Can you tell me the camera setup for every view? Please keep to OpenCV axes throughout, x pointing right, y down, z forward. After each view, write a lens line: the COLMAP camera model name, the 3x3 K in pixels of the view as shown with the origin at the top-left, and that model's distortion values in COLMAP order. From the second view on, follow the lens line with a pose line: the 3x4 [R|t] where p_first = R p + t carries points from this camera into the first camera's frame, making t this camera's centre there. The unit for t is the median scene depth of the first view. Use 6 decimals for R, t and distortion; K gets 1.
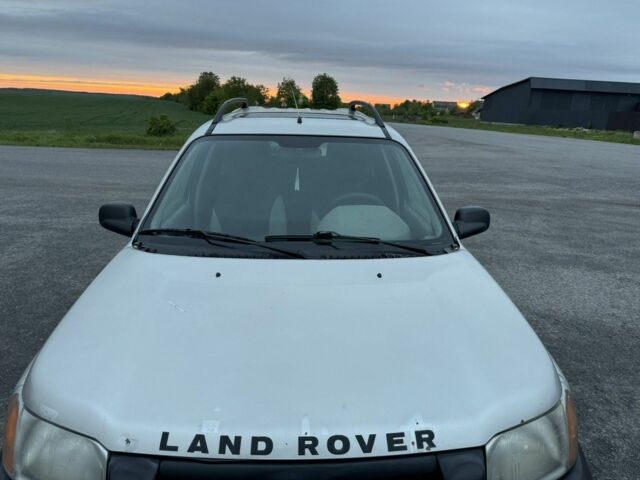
lens RADIAL K [[450.6, 0, 317.6], [0, 450.6, 245.3], [0, 0, 1]] dist [0.048373, -0.060606]
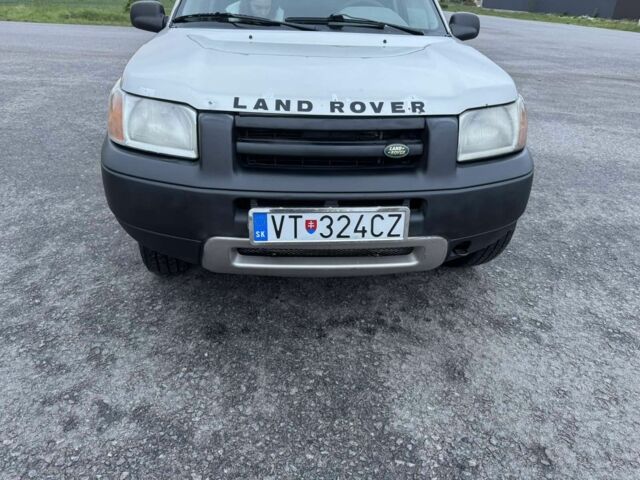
lens RADIAL K [[450.5, 0, 323.8], [0, 450.5, 241.9], [0, 0, 1]] dist [0.051373, -0.051840]
pose [[0.999410, -0.003035, 0.034205, -0.021196], [-0.004065, 0.978622, 0.205627, 0.105923], [-0.034098, -0.205645, 0.978033, -0.091983]]
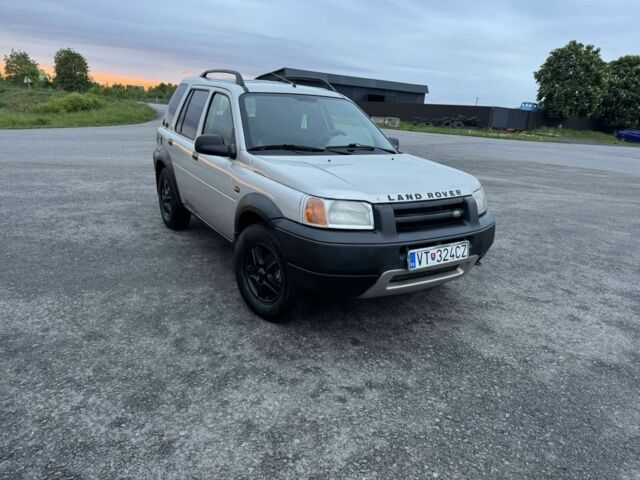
lens RADIAL K [[447.4, 0, 324.3], [0, 447.4, 237.0], [0, 0, 1]] dist [0.101597, -0.144602]
pose [[0.875121, -0.117457, 0.469432, -0.366088], [0.111234, 0.992945, 0.041082, 0.095539], [-0.470945, 0.016265, 0.882012, -0.218568]]
